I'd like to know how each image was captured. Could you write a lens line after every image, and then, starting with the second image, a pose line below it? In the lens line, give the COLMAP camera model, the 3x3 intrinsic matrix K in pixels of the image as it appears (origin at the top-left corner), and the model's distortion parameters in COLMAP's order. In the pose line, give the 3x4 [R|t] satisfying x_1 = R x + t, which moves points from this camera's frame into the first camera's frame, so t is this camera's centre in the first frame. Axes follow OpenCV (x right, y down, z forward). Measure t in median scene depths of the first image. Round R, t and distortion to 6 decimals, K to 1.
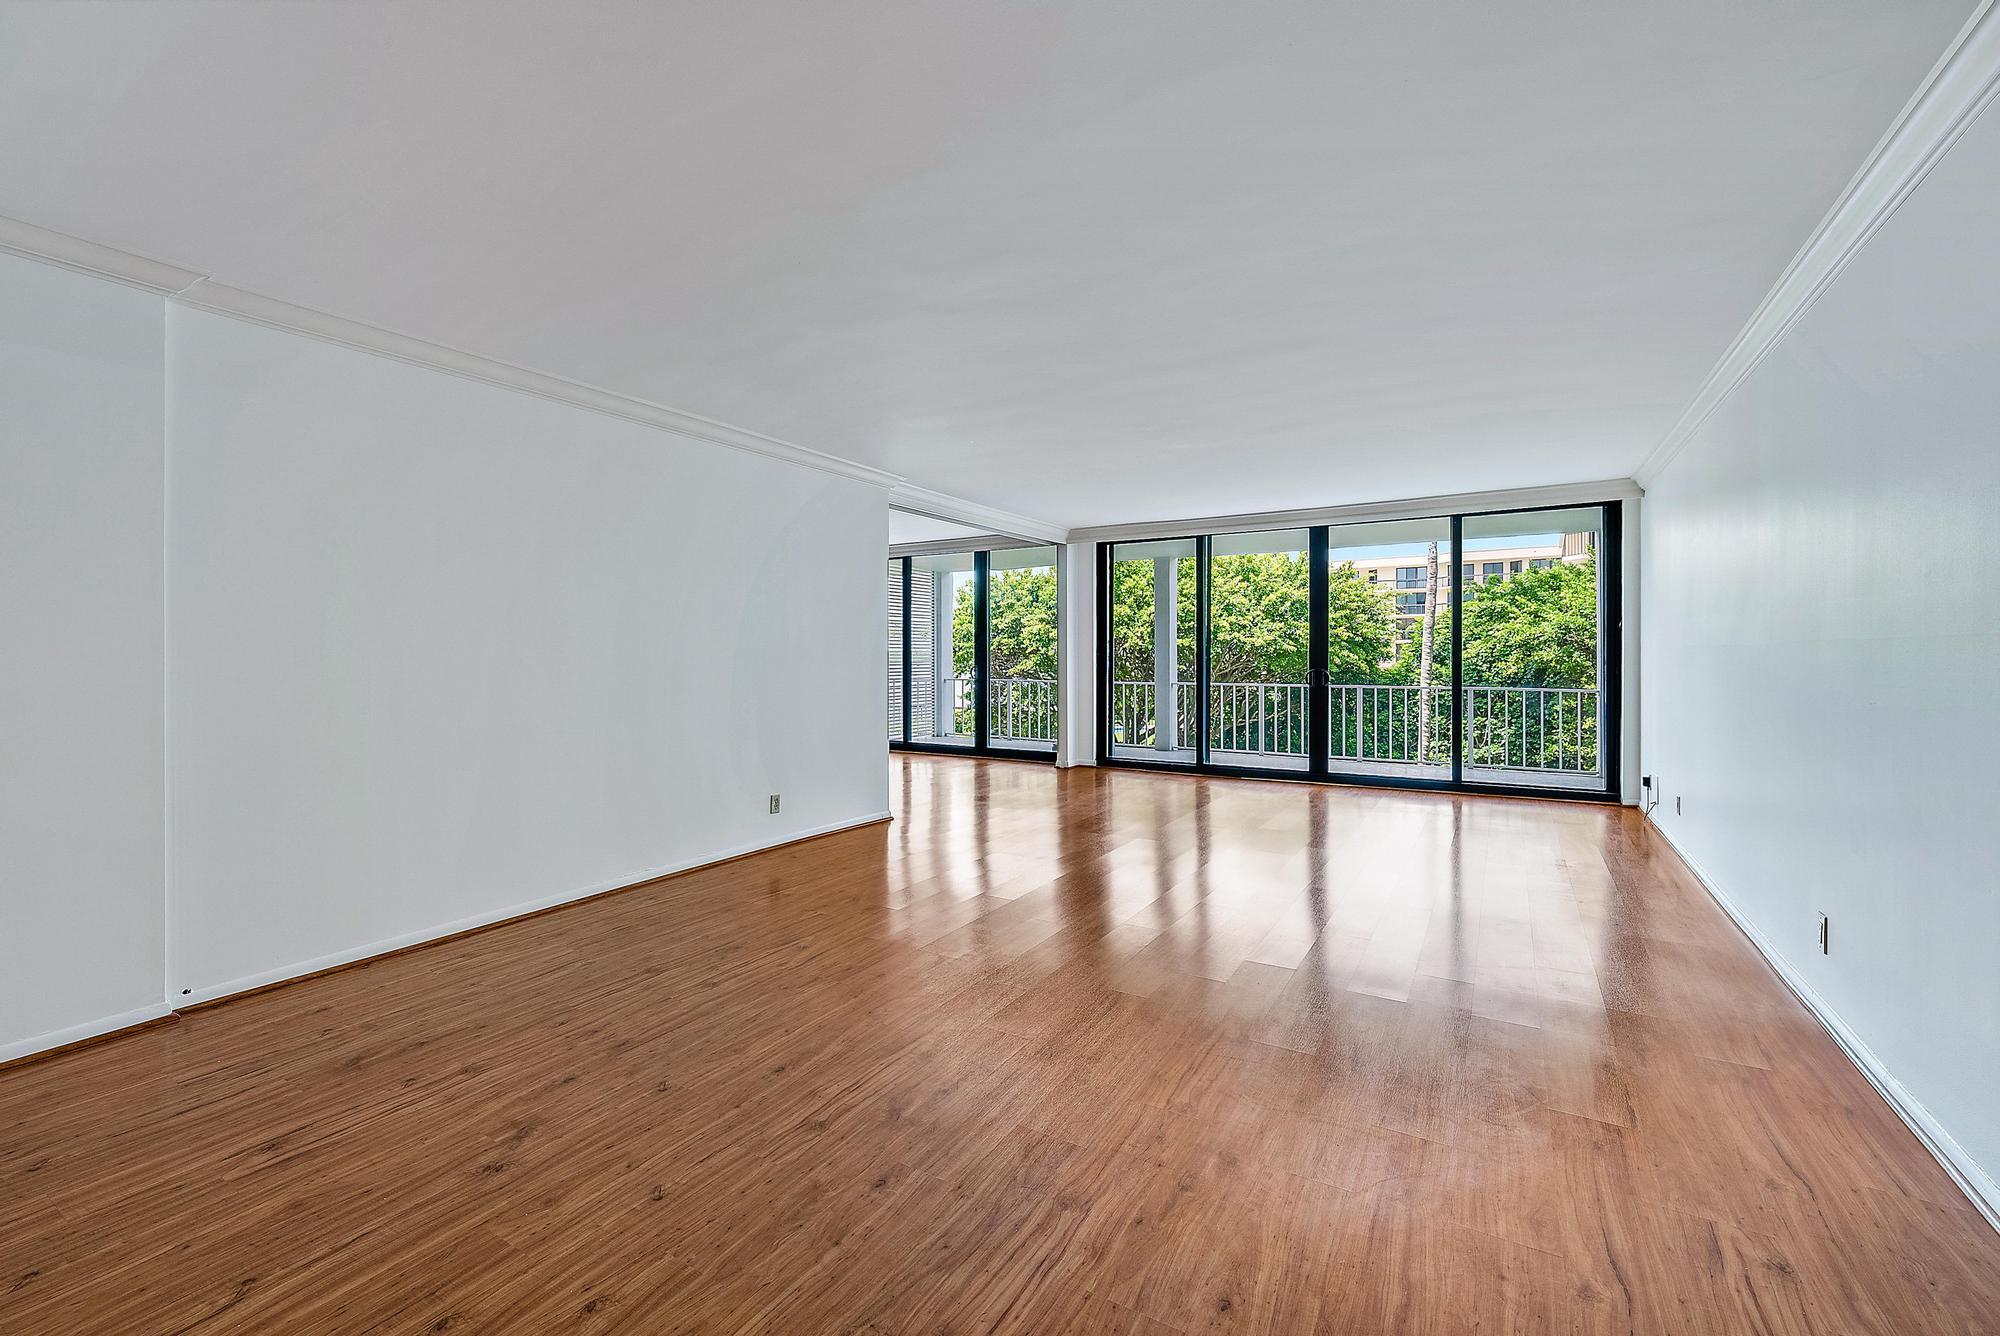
lens RADIAL K [[846.7, 0, 1001.2], [0, 846.7, 657.1], [0, 0, 1]] dist [0.012875, -0.001158]
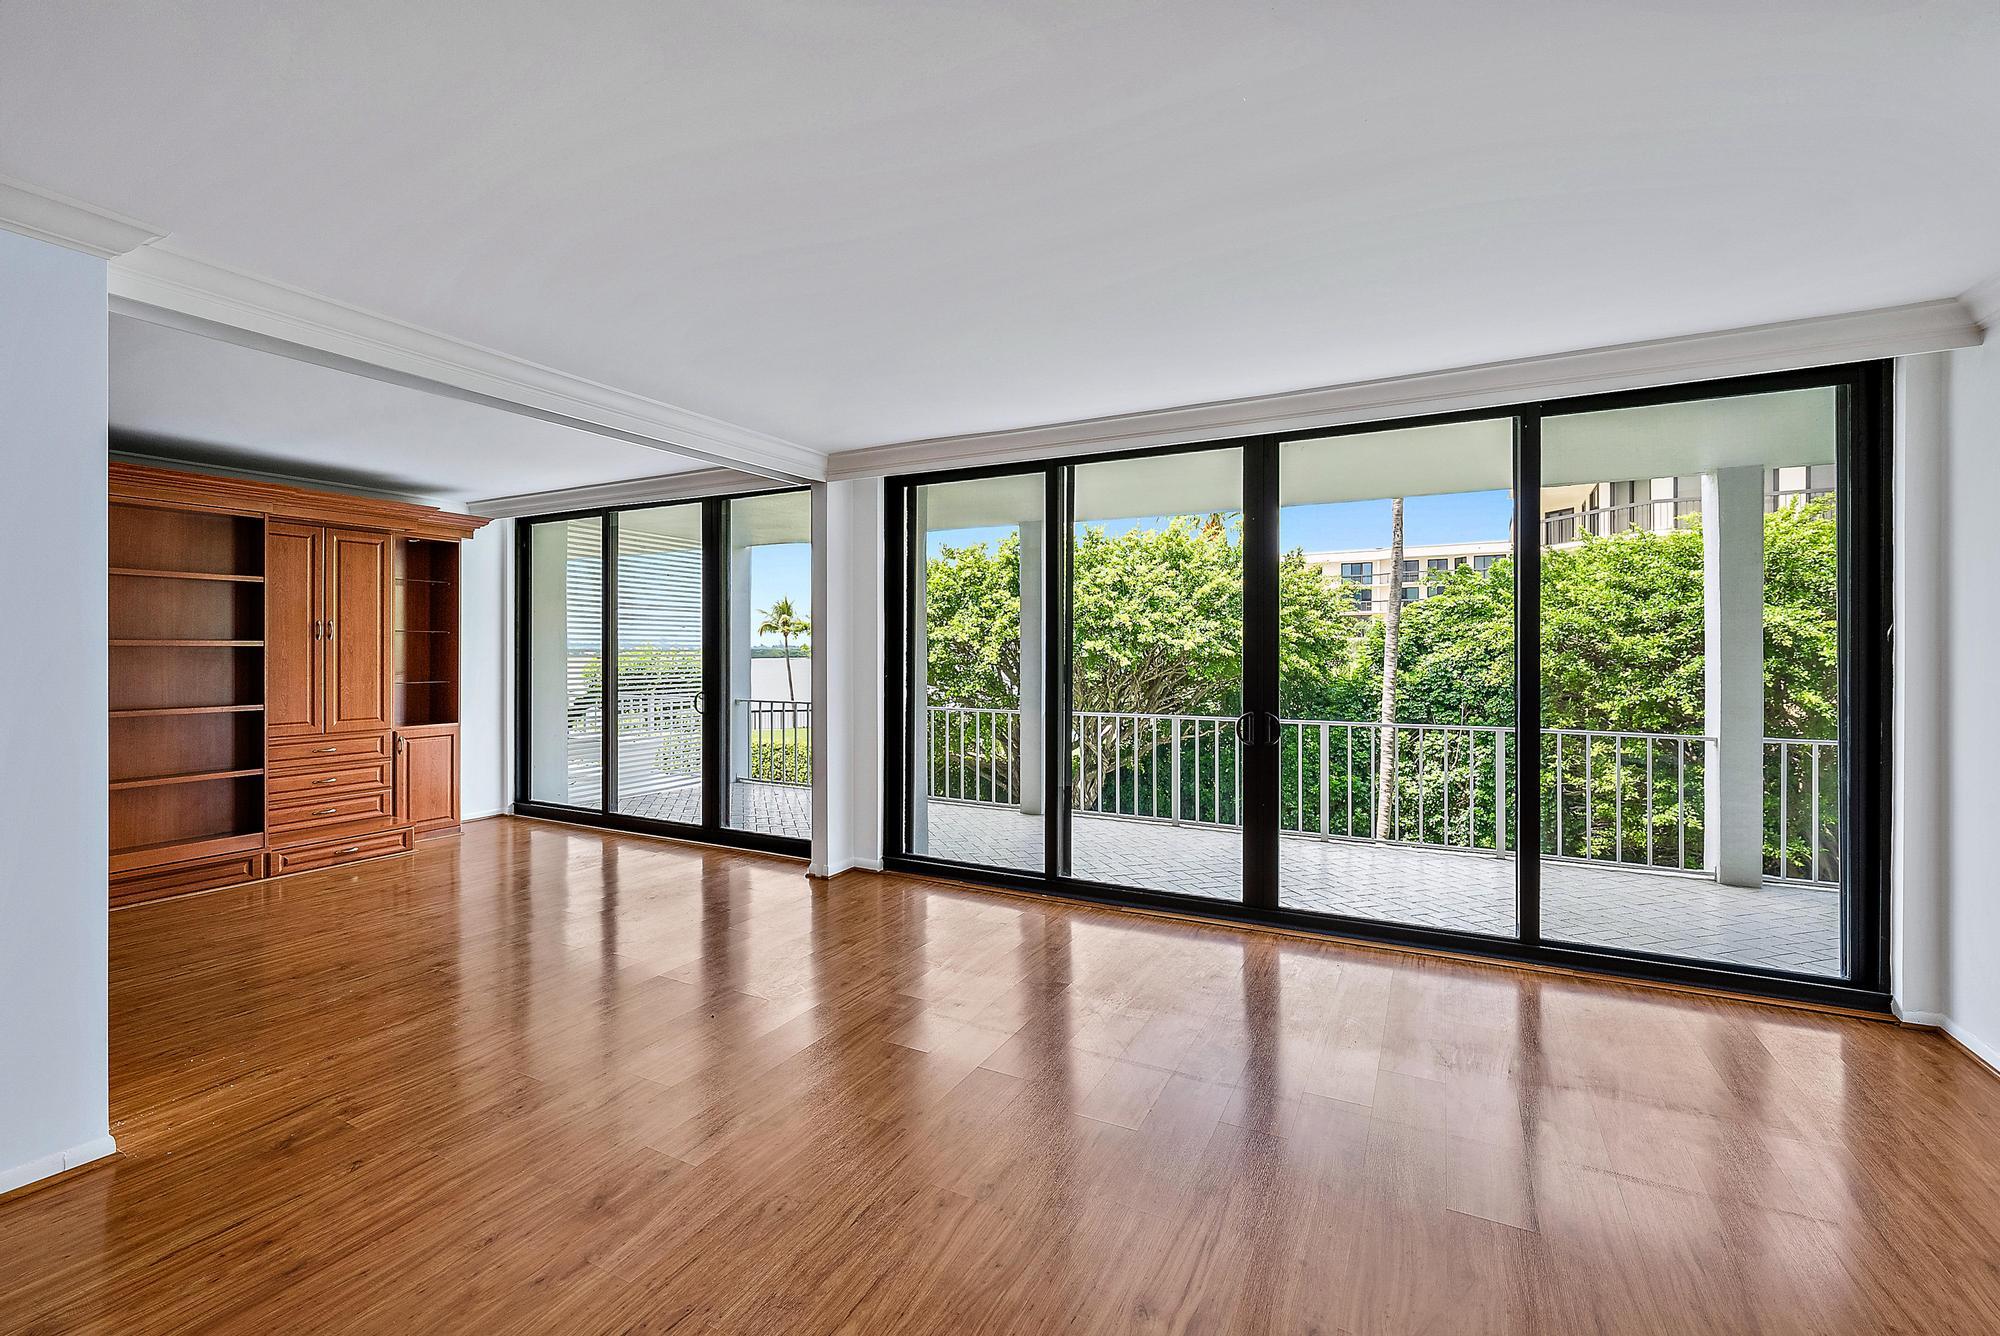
lens RADIAL K [[846.7, 0, 1007.6], [0, 846.7, 655.2], [0, 0, 1]] dist [0.012875, -0.001158]
pose [[0.997829, 0.000229, 0.065860, 0.083367], [-0.000288, 1.000000, 0.000886, -0.008668], [-0.065860, -0.000903, 0.997828, 0.221524]]
